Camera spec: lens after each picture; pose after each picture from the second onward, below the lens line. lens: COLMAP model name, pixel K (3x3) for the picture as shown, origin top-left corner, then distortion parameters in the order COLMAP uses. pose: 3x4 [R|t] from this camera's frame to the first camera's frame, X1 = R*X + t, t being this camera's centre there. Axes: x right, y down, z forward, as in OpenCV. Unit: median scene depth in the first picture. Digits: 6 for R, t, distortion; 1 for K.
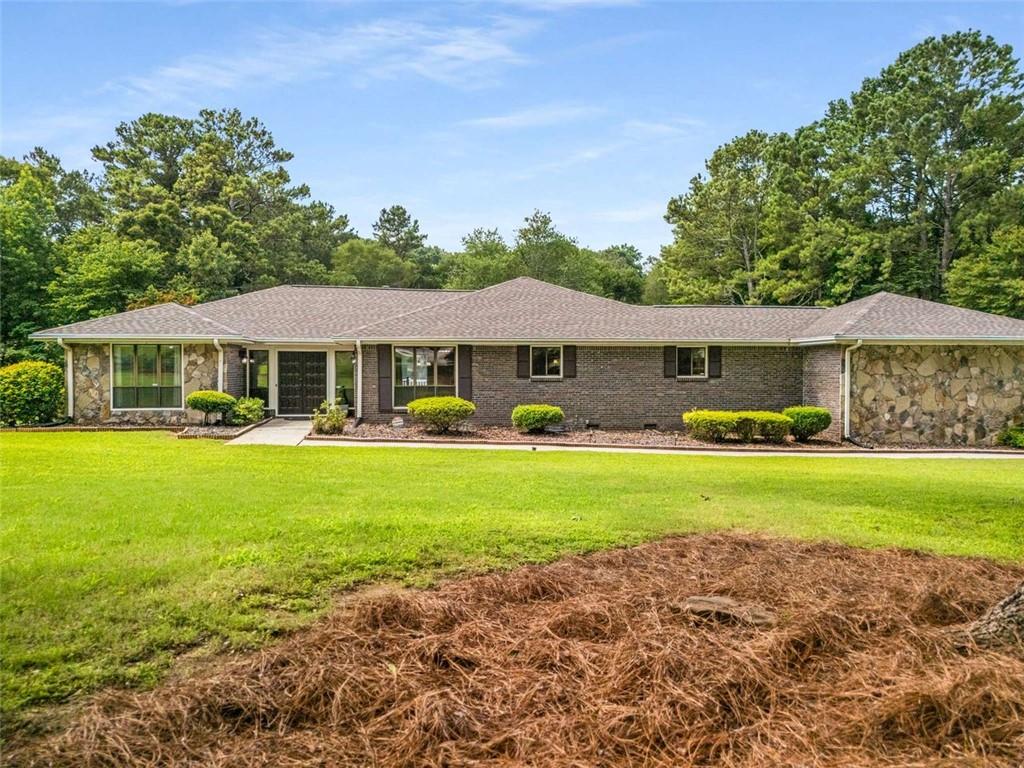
lens RADIAL K [[755.2, 0, 517.1], [0, 755.2, 379.8], [0, 0, 1]] dist [0.075535, -0.063617]
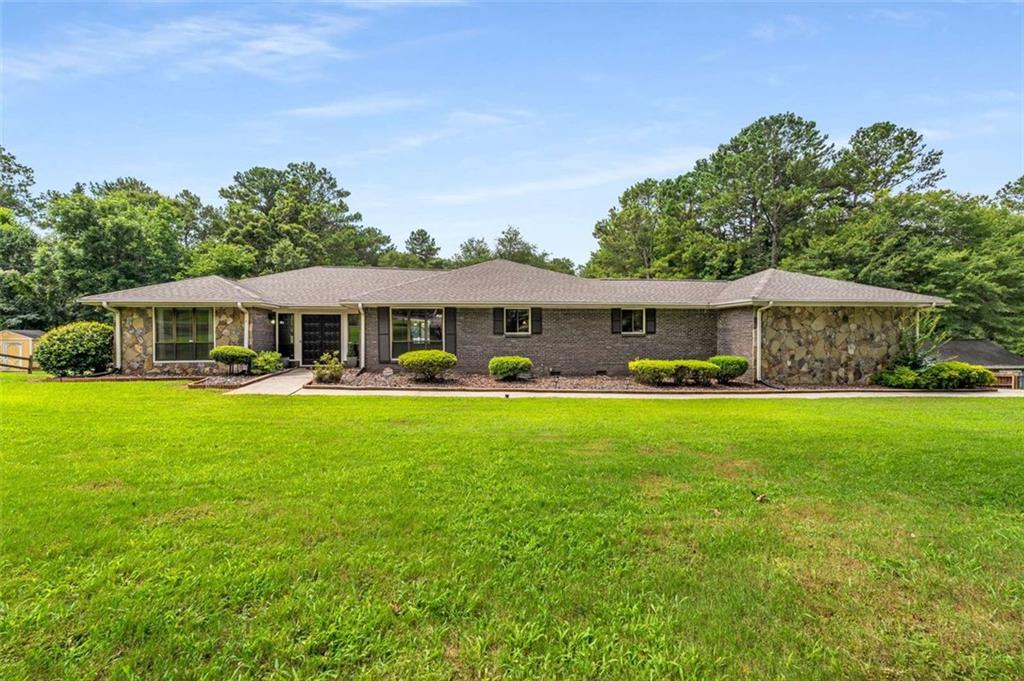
lens RADIAL K [[449.2, 0, 512.0], [0, 449.2, 340.5], [0, 0, 1]] dist [-0.003339, 0.000020]
pose [[0.999595, -0.005929, 0.027819, 0.009472], [0.005957, 0.999982, -0.000911, 0.008638], [-0.027813, 0.001076, 0.999613, 0.271305]]
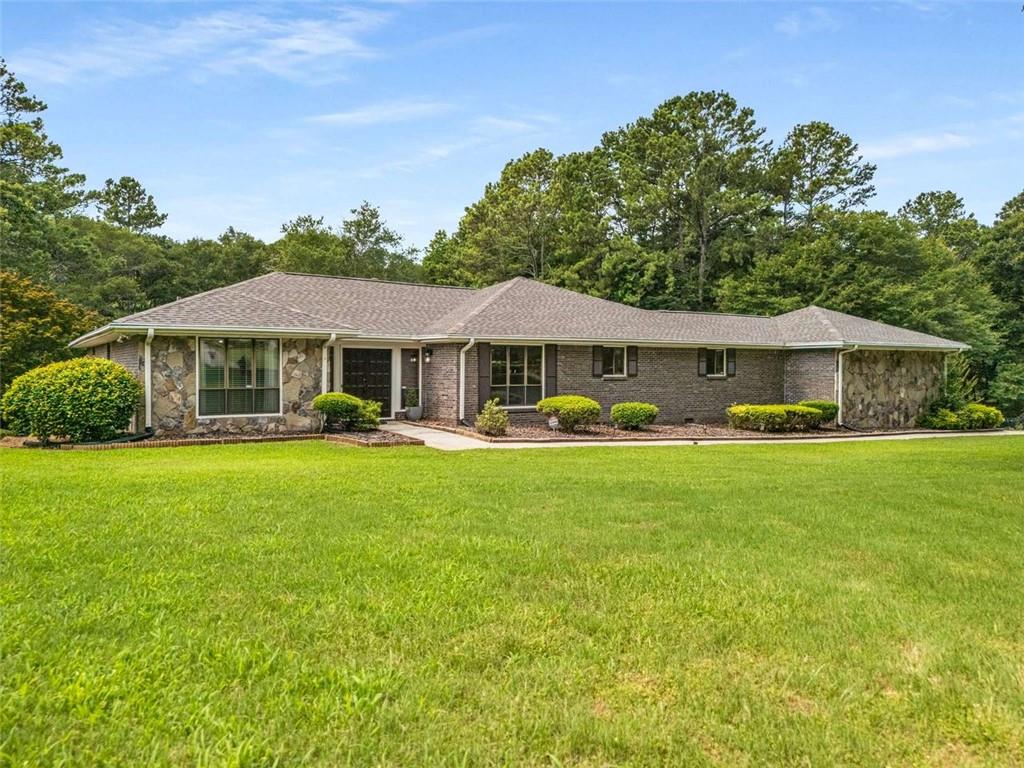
lens RADIAL K [[755.2, 0, 517.1], [0, 755.2, 379.8], [0, 0, 1]] dist [0.075535, -0.063617]
pose [[0.902212, -0.004861, 0.431266, -0.542414], [0.004221, 0.999988, 0.002441, -0.001516], [-0.431273, -0.000382, 0.902222, 0.115987]]
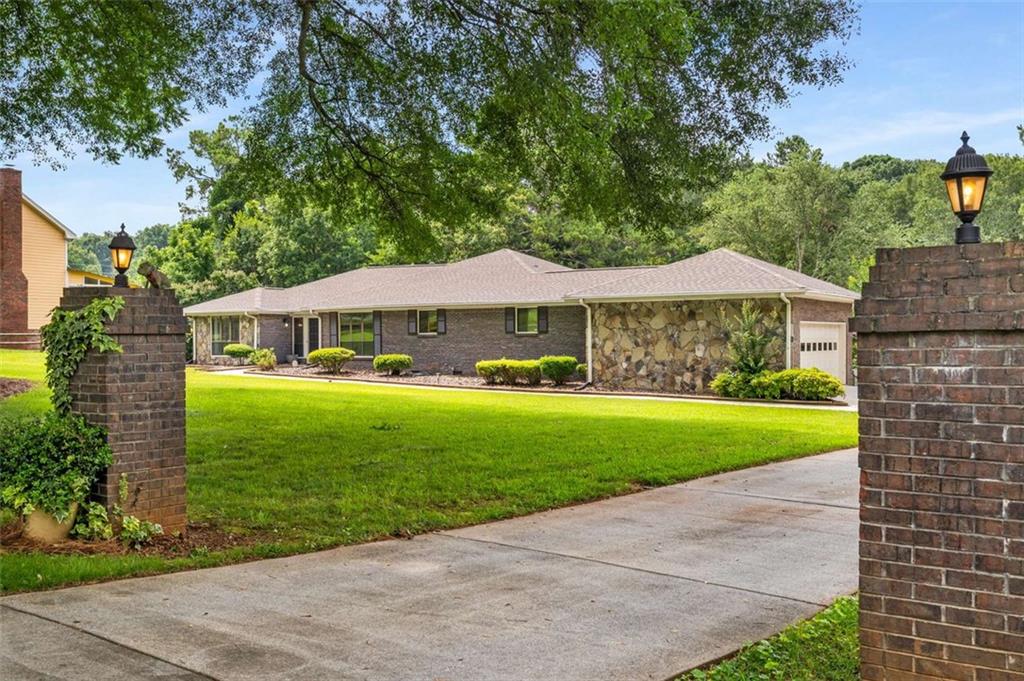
lens RADIAL K [[1029.0, 0, 512.0], [0, 1029.0, 340.5], [0, 0, 1]] dist [0.001553, 0.001331]
pose [[0.775395, -0.006296, -0.631445, 1.285625], [-0.000087, 0.999949, -0.010078, 0.026112], [0.631476, 0.007870, 0.775355, -0.281870]]
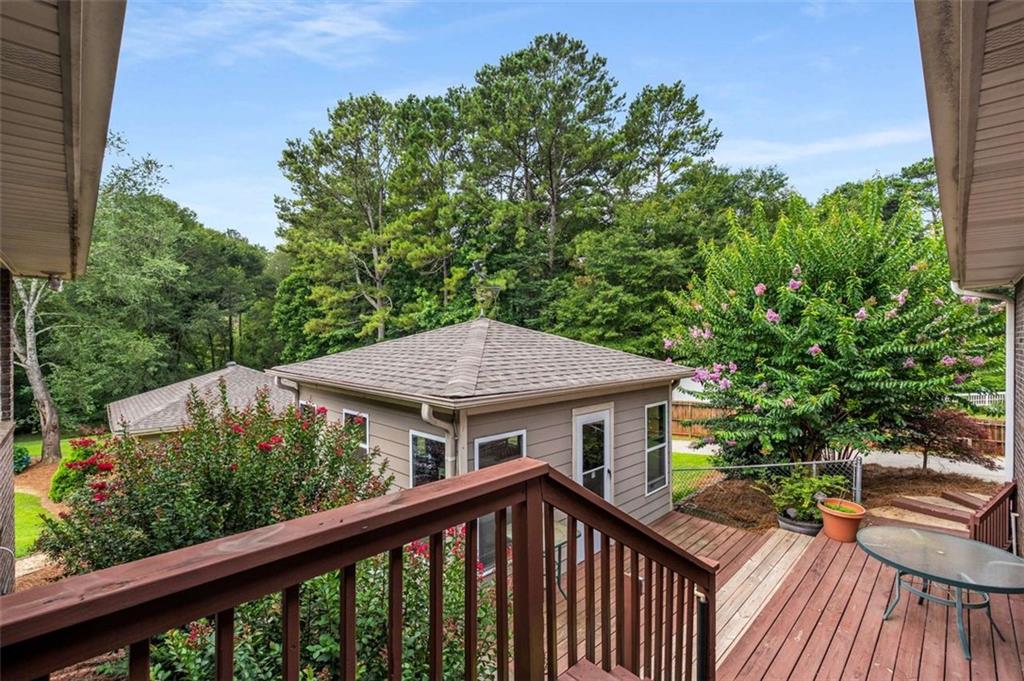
lens RADIAL K [[449.2, 0, 512.0], [0, 449.2, 340.5], [0, 0, 1]] dist [-0.003339, 0.000020]
pose [[0.797104, -0.001267, 0.603841, 0.282622], [0.005073, 0.999977, -0.004600, -0.021325], [-0.603821, 0.006730, 0.797092, 1.263311]]
